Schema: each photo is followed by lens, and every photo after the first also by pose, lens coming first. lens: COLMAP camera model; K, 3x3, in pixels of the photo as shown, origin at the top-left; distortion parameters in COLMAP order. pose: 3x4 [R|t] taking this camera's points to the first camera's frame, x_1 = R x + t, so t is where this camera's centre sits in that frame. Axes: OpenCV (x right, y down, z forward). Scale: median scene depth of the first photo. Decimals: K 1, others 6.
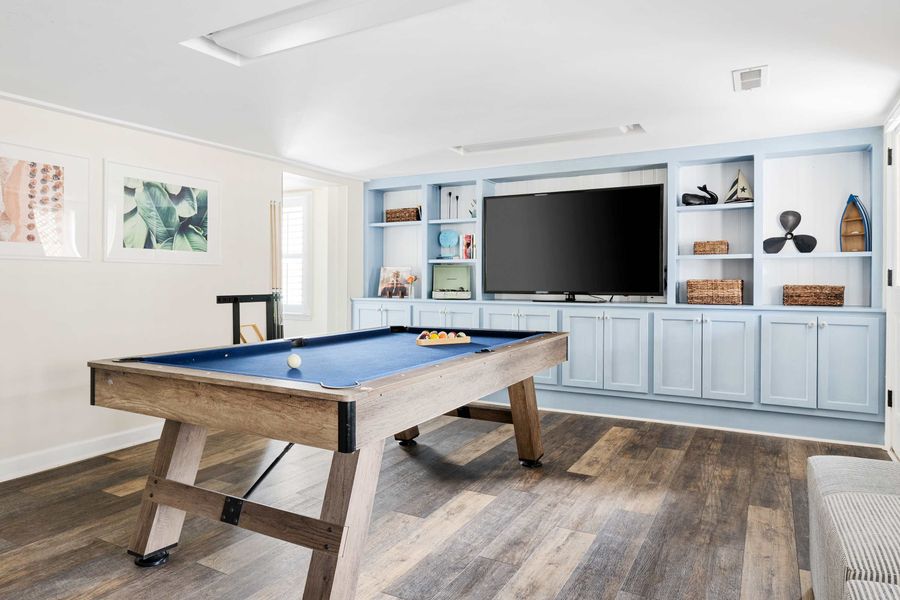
lens RADIAL K [[557.5, 0, 450.0], [0, 557.5, 285.1], [0, 0, 1]] dist [-0.003201, -0.000234]
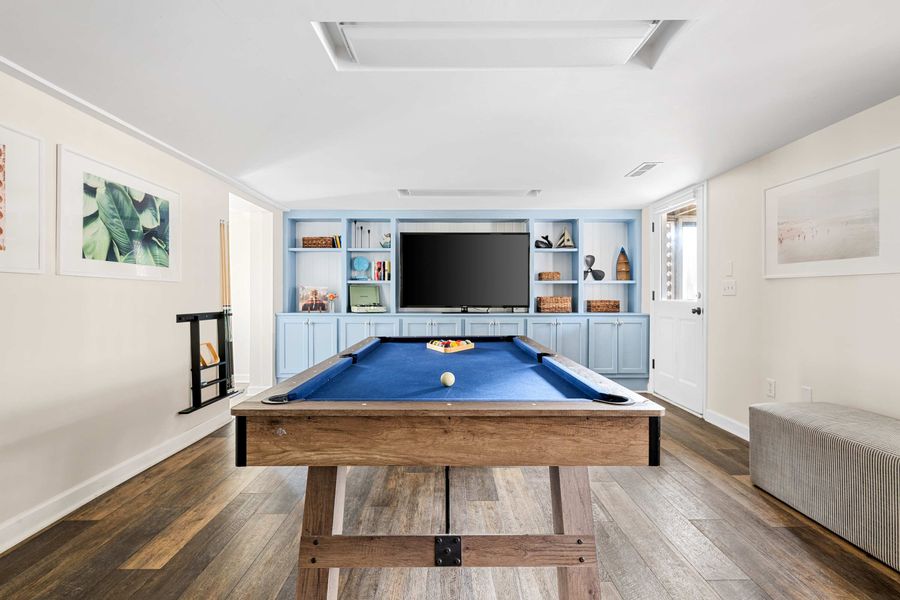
lens RADIAL K [[385.1, 0, 450.0], [0, 385.1, 300.0], [0, 0, 1]] dist [-0.000225, 0.000423]
pose [[0.880009, -0.005461, 0.474925, -0.311303], [0.005982, 0.999982, 0.000413, -0.002834], [-0.474919, 0.002477, 0.880026, 0.200693]]
